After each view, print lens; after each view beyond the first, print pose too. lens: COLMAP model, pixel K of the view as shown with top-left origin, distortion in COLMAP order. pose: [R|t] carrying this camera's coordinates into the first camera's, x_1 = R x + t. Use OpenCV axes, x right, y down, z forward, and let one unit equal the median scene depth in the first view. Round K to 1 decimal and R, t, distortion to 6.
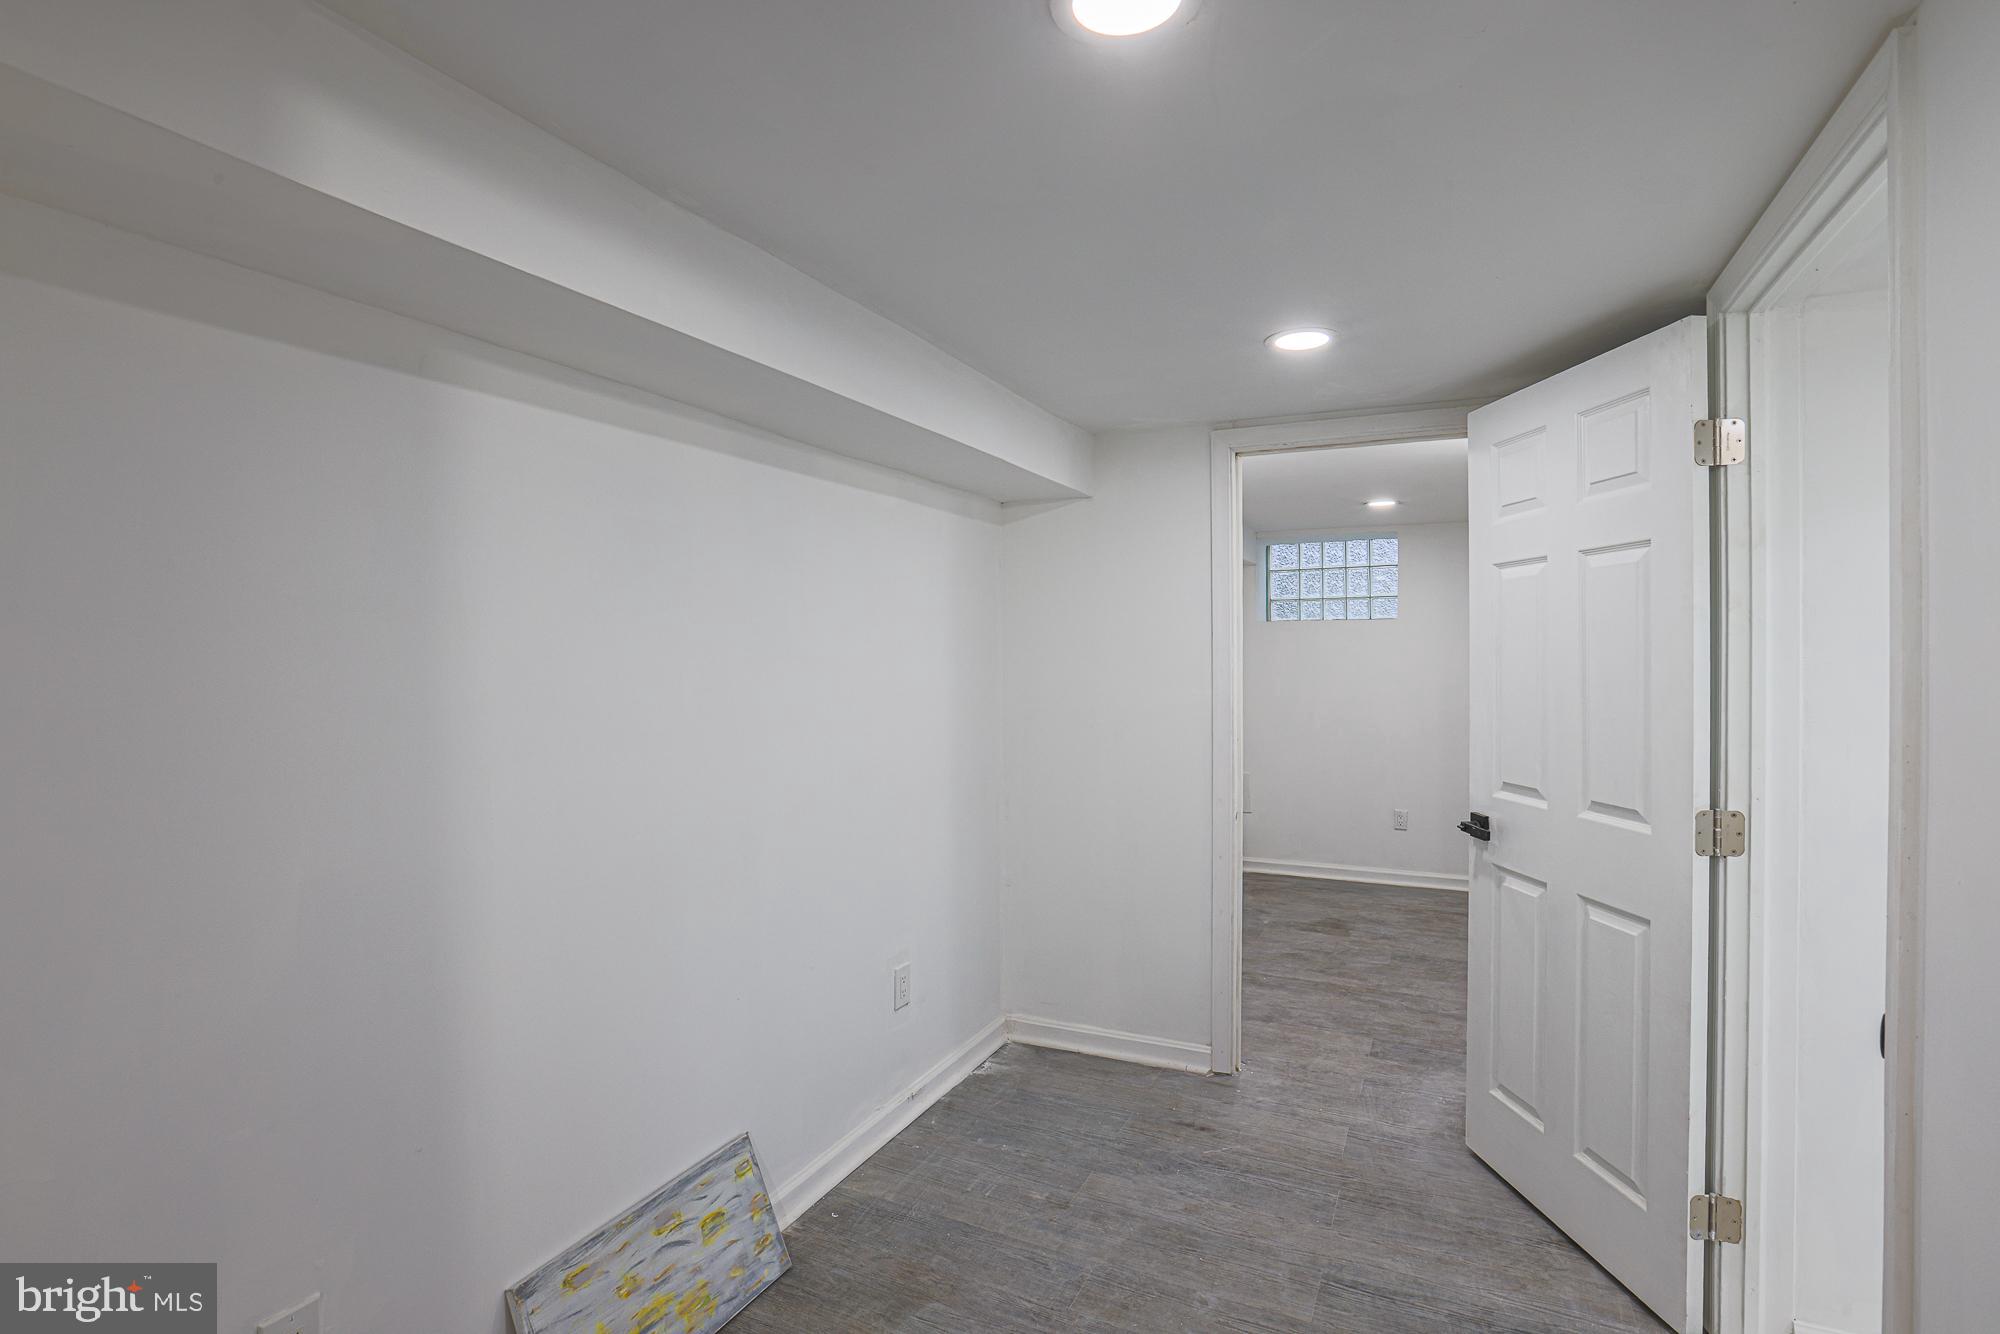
lens RADIAL K [[921.9, 0, 1000.0], [0, 921.9, 667.0], [0, 0, 1]] dist [-0.050558, 0.018633]
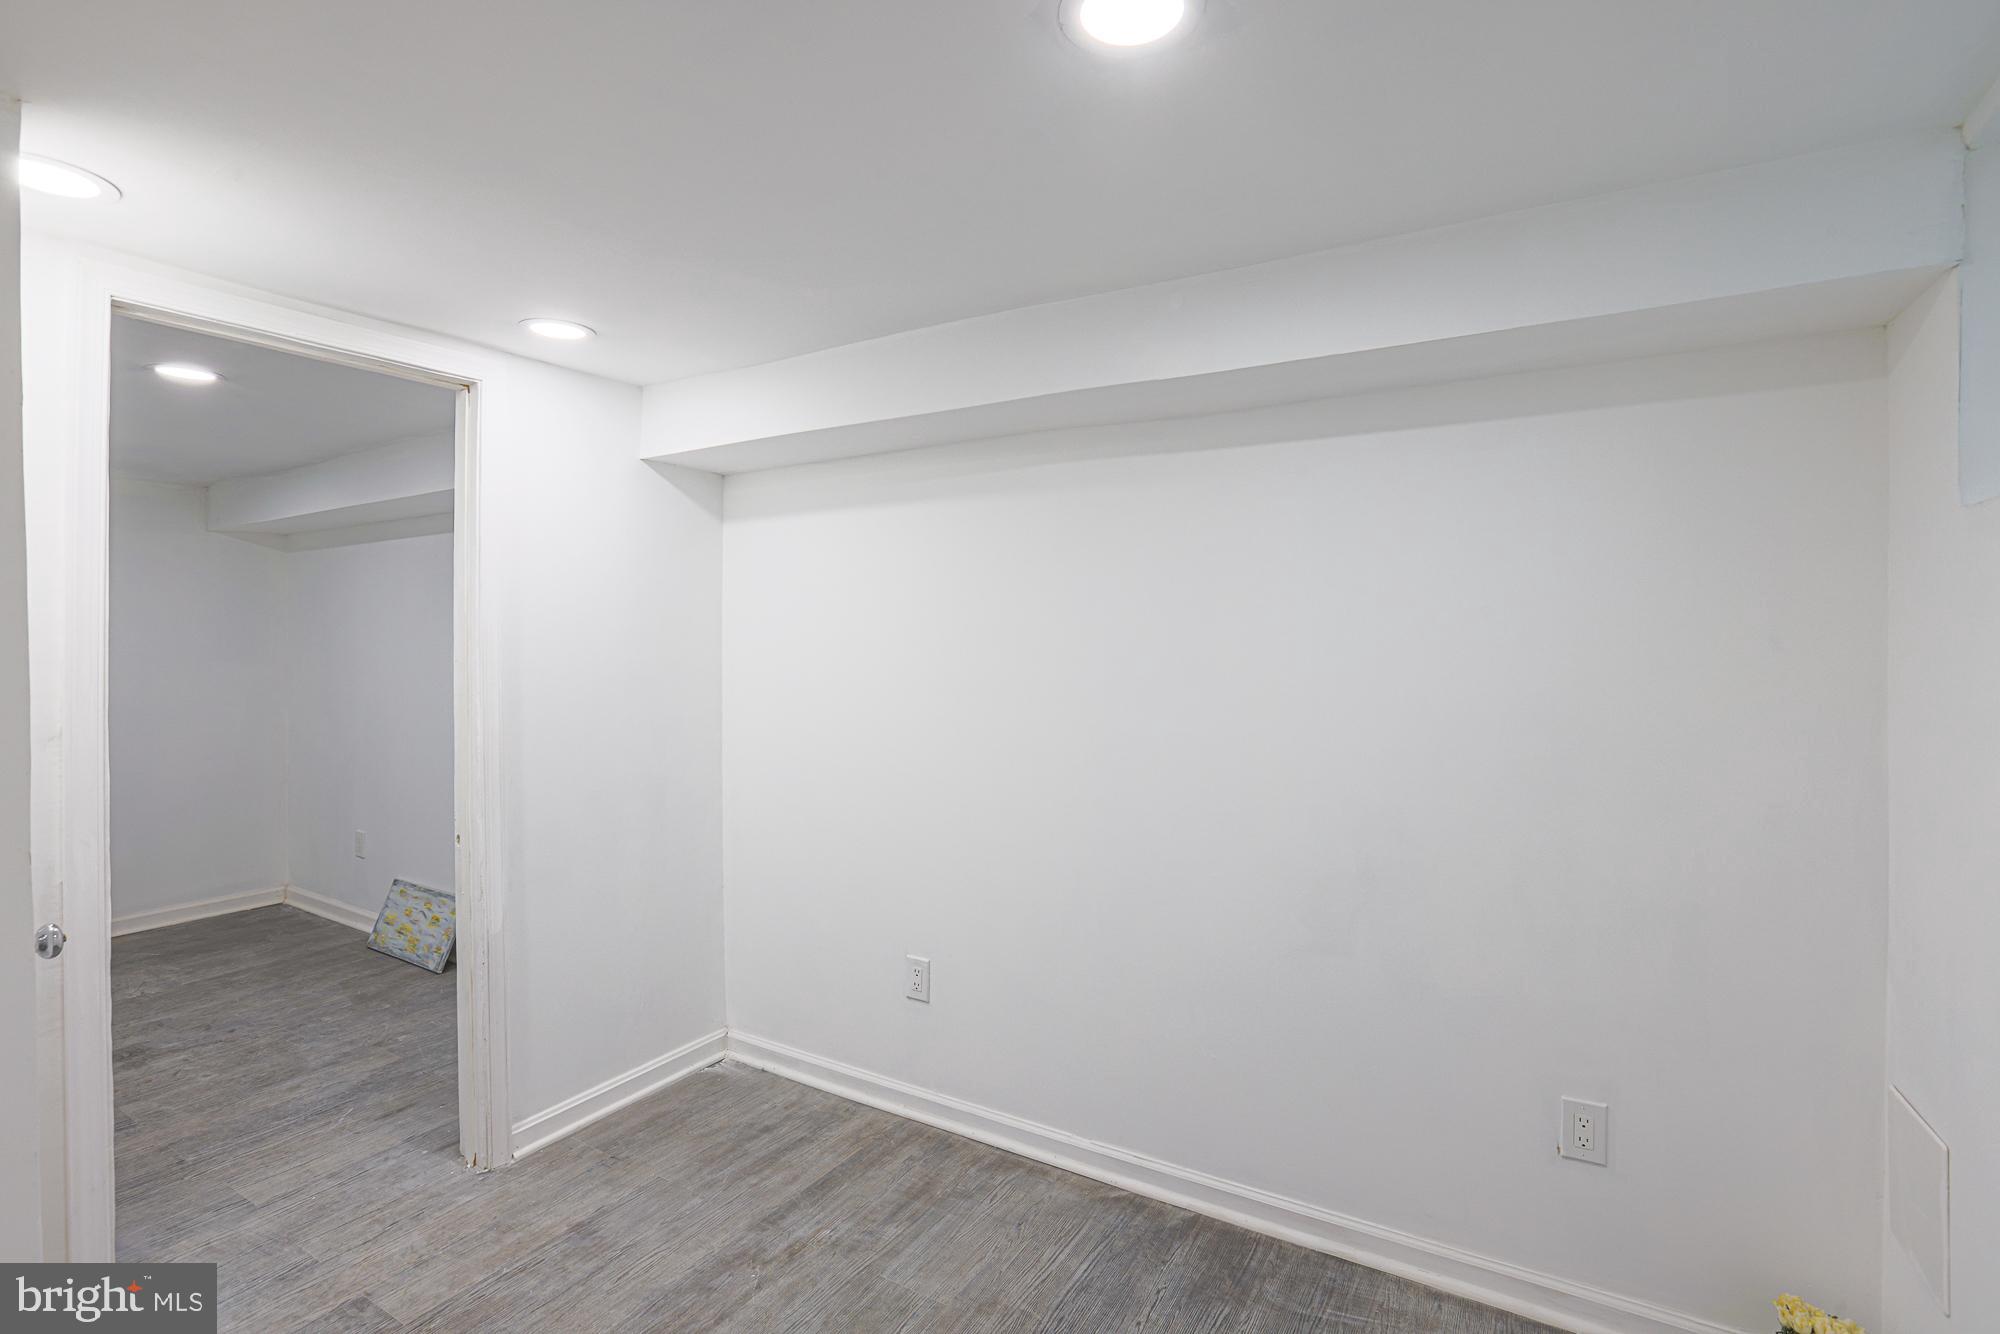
lens RADIAL K [[921.9, 0, 1000.0], [0, 921.9, 667.0], [0, 0, 1]] dist [-0.050558, 0.018633]
pose [[-0.065359, 0.032241, -0.997341, 0.729291], [-0.022593, 0.999174, 0.033781, -0.014913], [0.997606, 0.024741, -0.064576, 1.103335]]
